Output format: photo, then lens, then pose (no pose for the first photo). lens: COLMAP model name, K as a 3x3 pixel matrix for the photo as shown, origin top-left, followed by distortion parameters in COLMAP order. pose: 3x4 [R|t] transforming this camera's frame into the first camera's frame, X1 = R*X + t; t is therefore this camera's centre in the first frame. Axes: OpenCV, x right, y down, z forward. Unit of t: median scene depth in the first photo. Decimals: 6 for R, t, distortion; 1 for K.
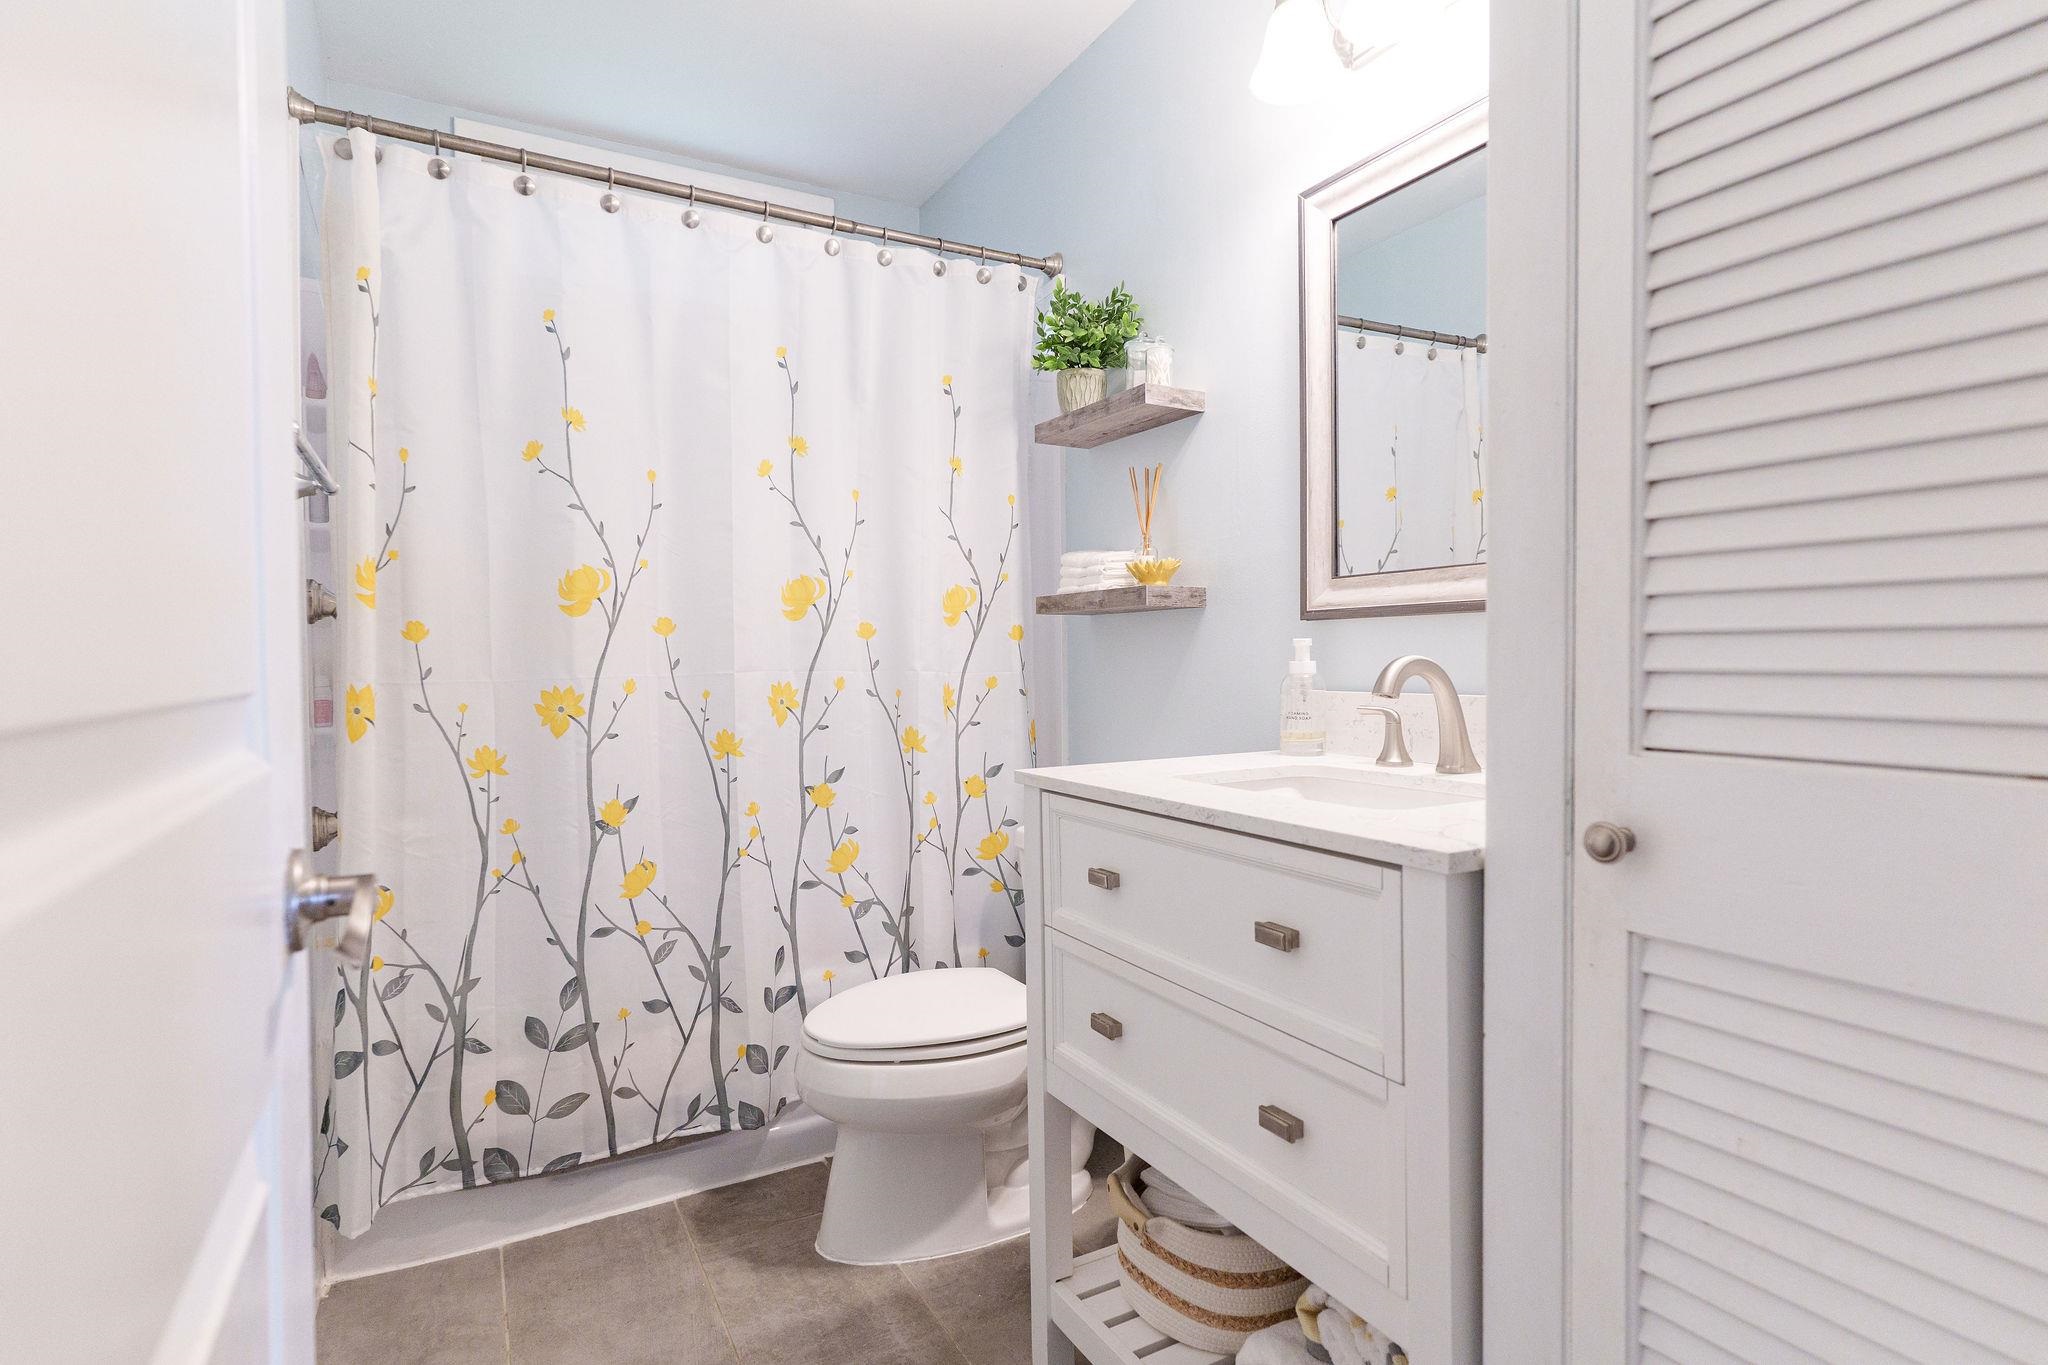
lens RADIAL K [[1042.5, 0, 1024.8], [0, 1042.5, 674.0], [0, 0, 1]] dist [-0.003371, 0.005020]
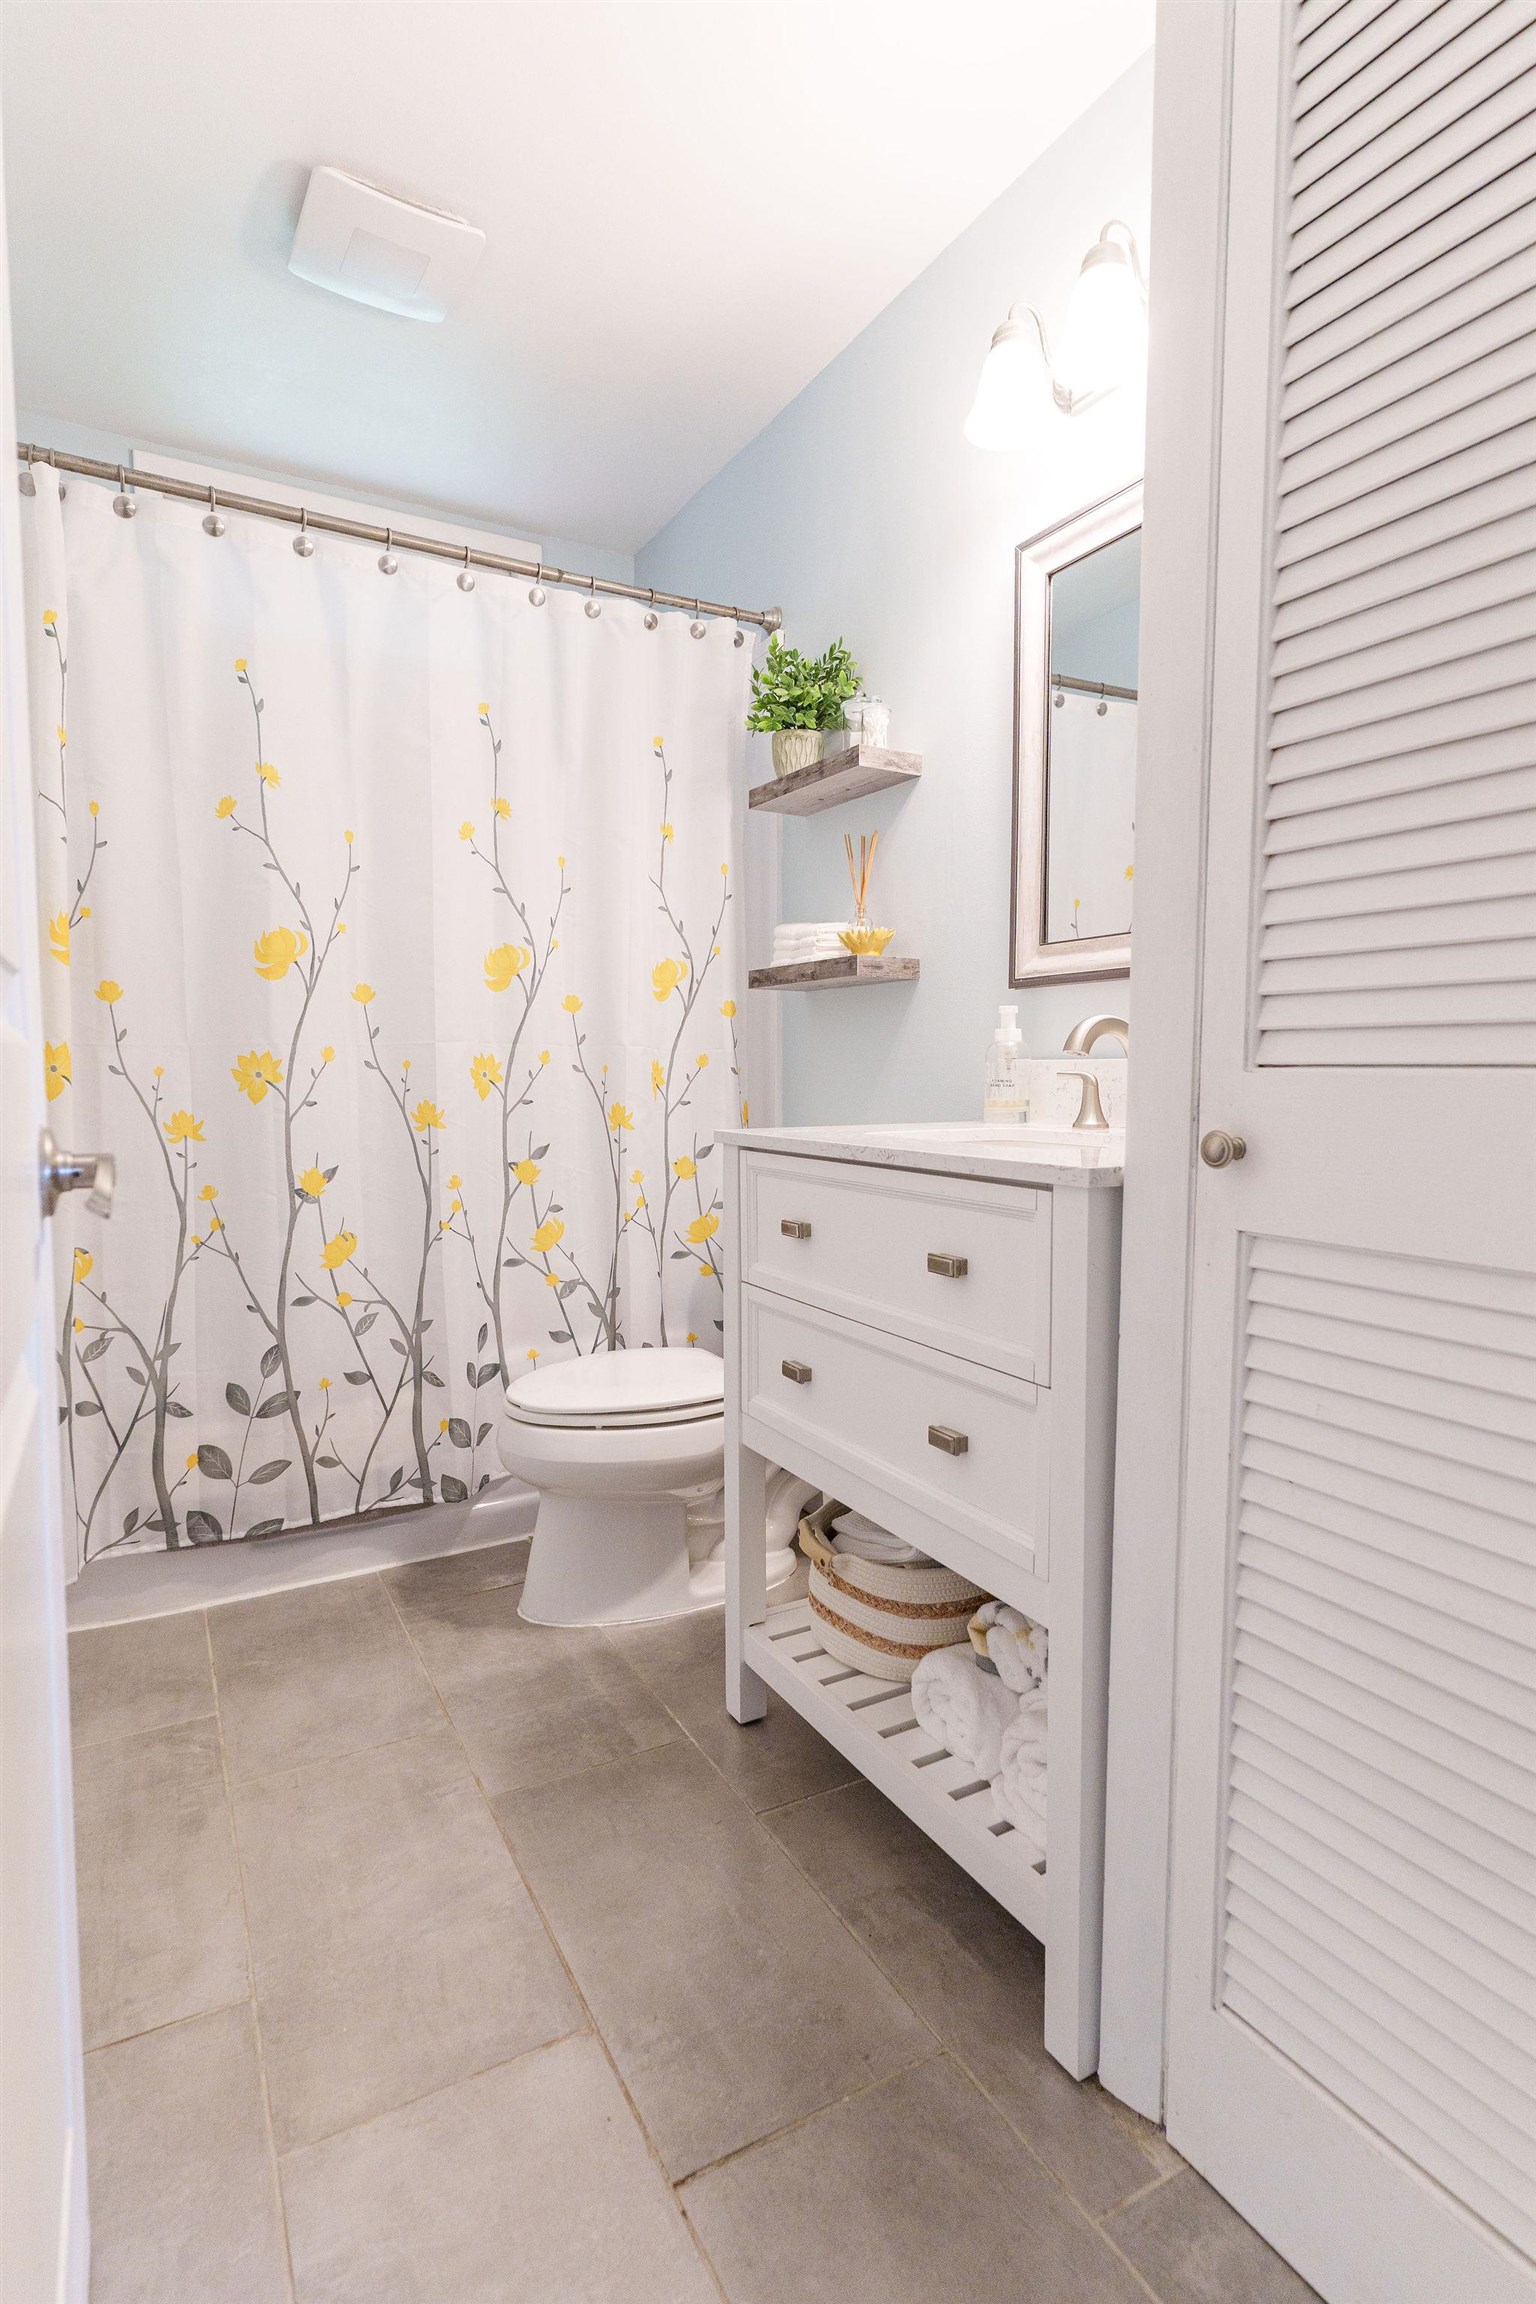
lens RADIAL K [[1172.8, 0, 769.9], [0, 1172.8, 1158.1], [0, 0, 1]] dist [-0.003371, 0.005020]
pose [[0.999926, 0.011495, 0.004093, 0.034053], [-0.011693, 0.998564, 0.052279, 0.051031], [-0.003486, -0.052323, 0.998624, -0.112516]]
